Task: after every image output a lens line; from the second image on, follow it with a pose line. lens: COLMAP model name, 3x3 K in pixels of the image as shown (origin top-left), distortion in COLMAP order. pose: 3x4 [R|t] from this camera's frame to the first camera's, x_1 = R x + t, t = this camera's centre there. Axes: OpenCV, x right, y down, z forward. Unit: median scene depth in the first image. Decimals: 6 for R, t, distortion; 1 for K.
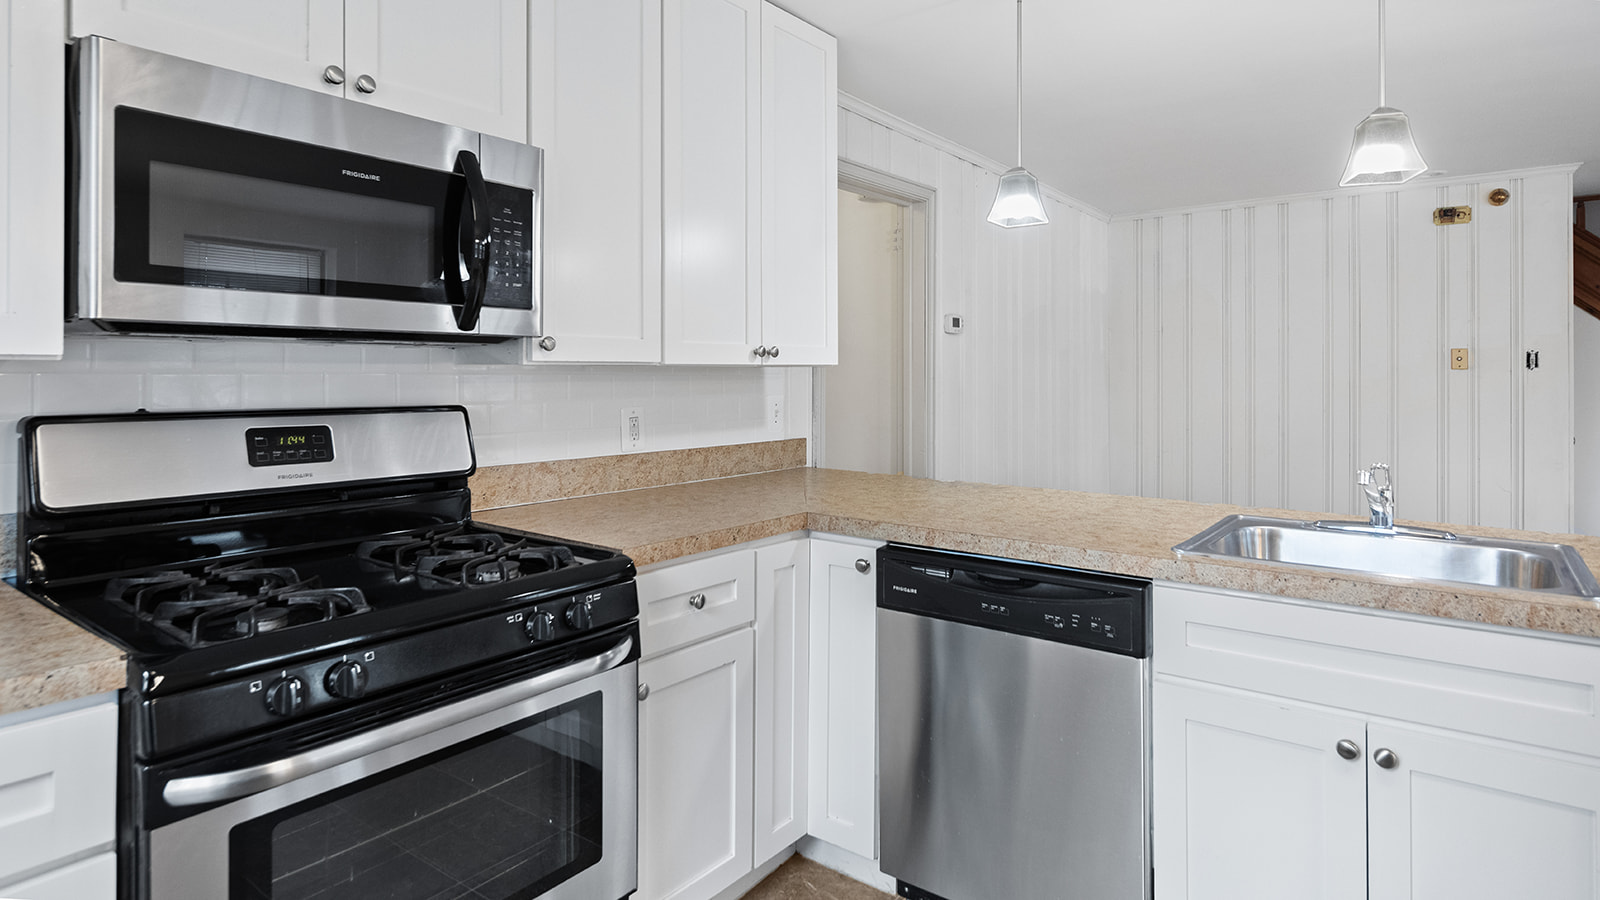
lens RADIAL K [[837.0, 0, 829.6], [0, 837.0, 369.0], [0, 0, 1]] dist [0.000765, -0.002391]
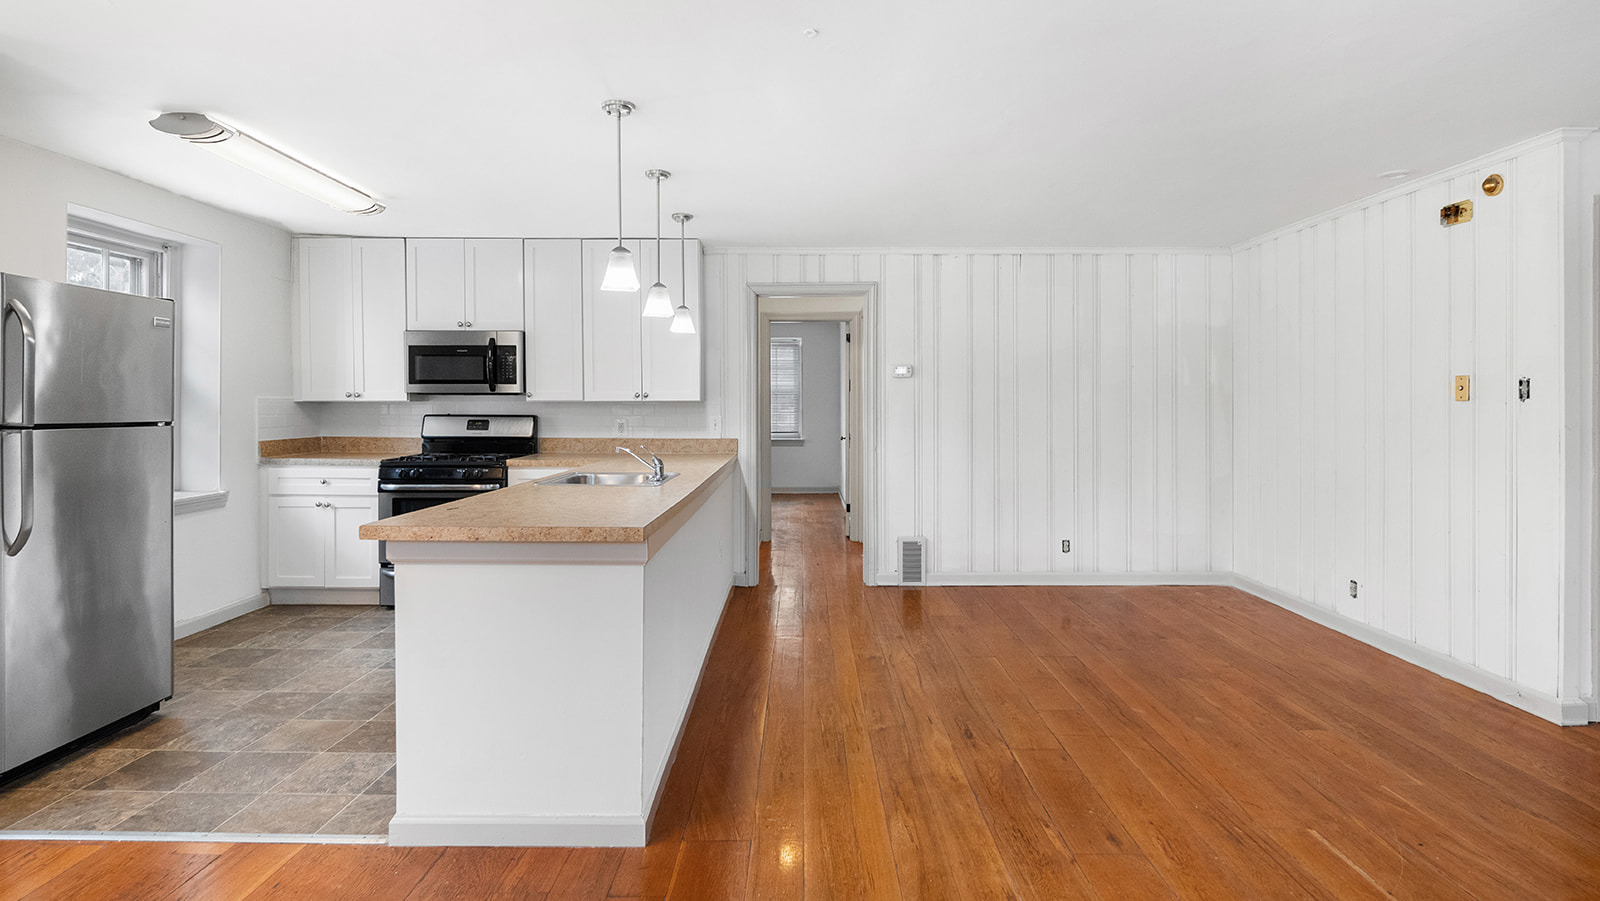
lens RADIAL K [[795.0, 0, 806.0], [0, 795.0, 410.2], [0, 0, 1]] dist [0.003666, -0.002857]
pose [[0.613311, 0.008699, -0.789793, 2.038026], [0.004140, 0.999890, 0.014228, -0.008998], [0.789830, -0.011996, 0.613208, 0.030806]]
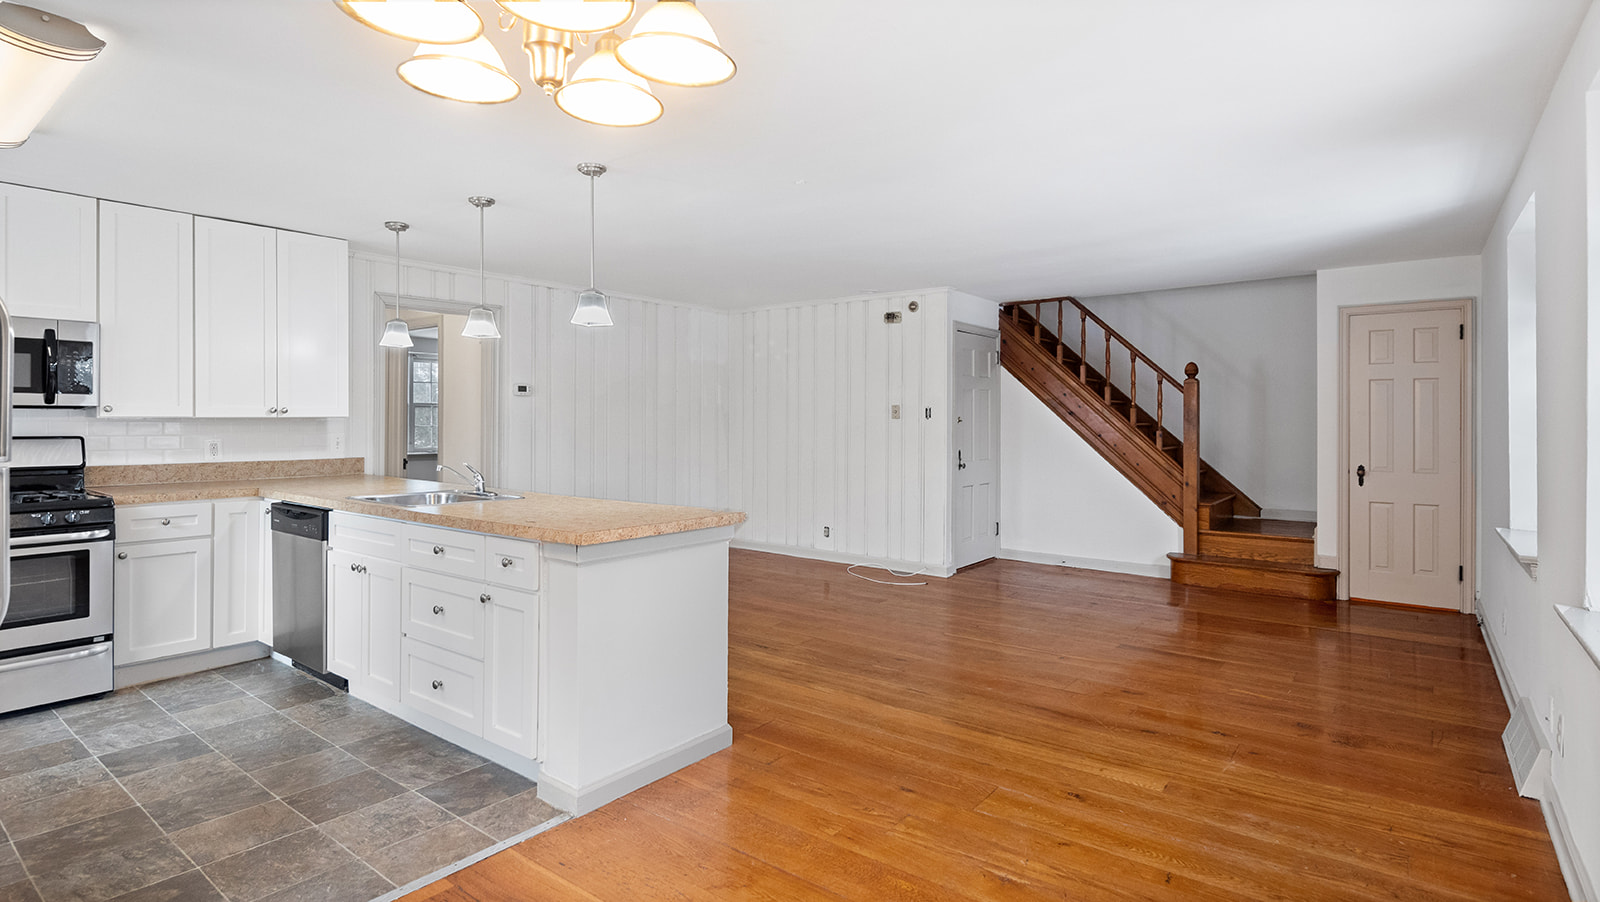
lens RADIAL K [[784.7, 0, 812.5], [0, 784.7, 421.9], [0, 0, 1]] dist [0.003230, -0.003117]
pose [[0.999980, 0.004701, 0.004338, 1.244827], [-0.004758, 0.999898, 0.013439, -0.026348], [-0.004275, -0.013459, 0.999900, -0.896839]]
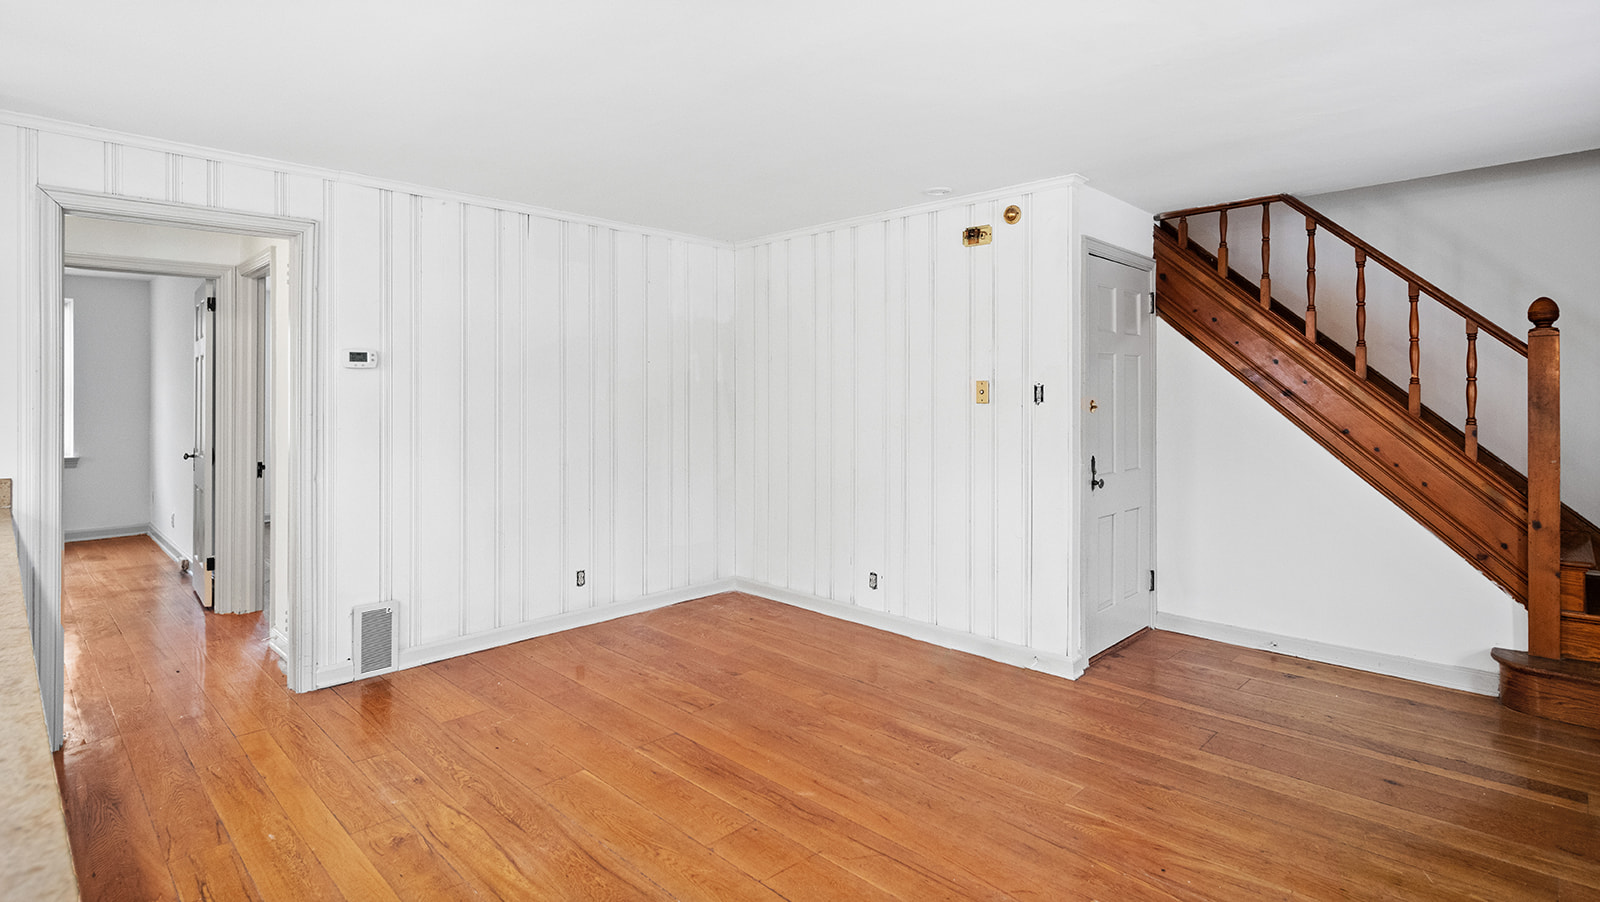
lens RADIAL K [[784.7, 0, 813.5], [0, 784.7, 393.8], [0, 0, 1]] dist [0.003230, -0.003117]
pose [[0.993761, 0.001294, -0.111525, 1.389532], [-0.000524, 0.999976, 0.006929, -0.033592], [0.111531, -0.006827, 0.993738, 0.259641]]
